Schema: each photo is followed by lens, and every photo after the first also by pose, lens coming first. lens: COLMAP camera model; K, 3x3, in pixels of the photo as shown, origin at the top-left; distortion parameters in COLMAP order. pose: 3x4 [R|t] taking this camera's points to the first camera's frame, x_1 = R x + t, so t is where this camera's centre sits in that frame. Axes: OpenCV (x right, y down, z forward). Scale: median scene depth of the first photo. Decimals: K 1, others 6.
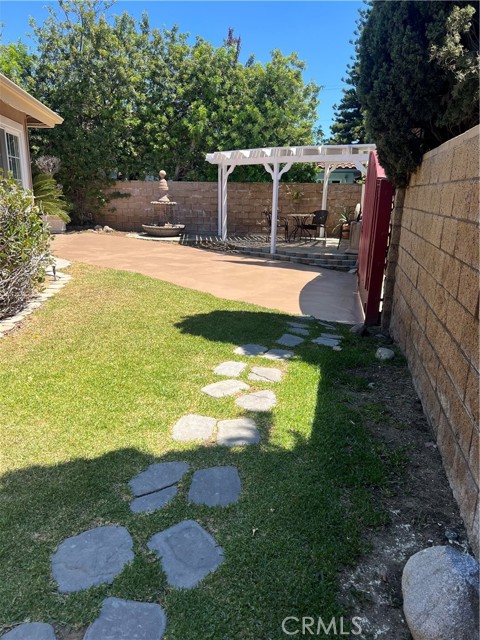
lens RADIAL K [[475.1, 0, 236.1], [0, 475.1, 320.9], [0, 0, 1]] dist [0.019690, -0.000895]
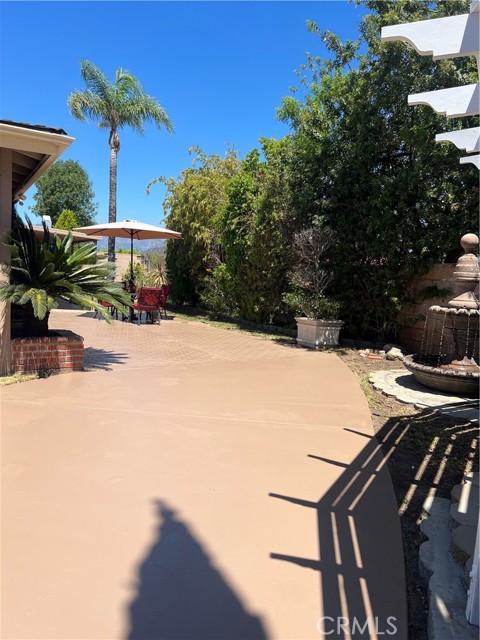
lens RADIAL K [[475.1, 0, 237.0], [0, 475.1, 320.3], [0, 0, 1]] dist [0.019690, -0.000895]
pose [[0.358419, 0.084421, -0.929736, 0.157531], [-0.282298, 0.959080, -0.021743, -0.178873], [0.889856, 0.270256, 0.367584, 0.687810]]
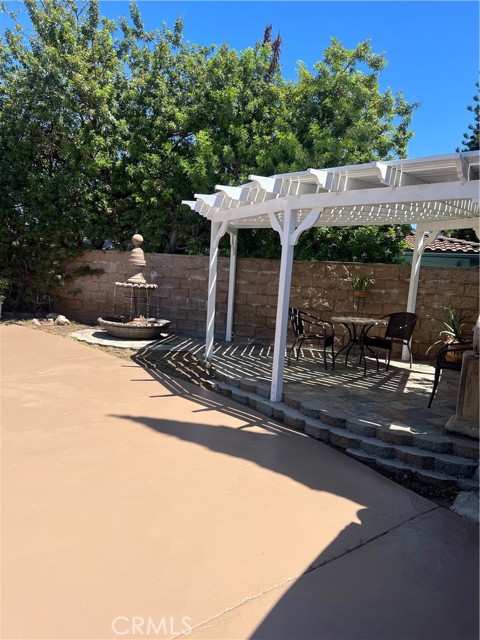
lens RADIAL K [[475.1, 0, 236.7], [0, 475.1, 324.4], [0, 0, 1]] dist [0.019690, -0.000895]
pose [[0.975434, 0.066328, -0.210067, 0.107723], [-0.100852, 0.982249, -0.158161, -0.114966], [0.195848, 0.175461, 0.964809, 0.444691]]
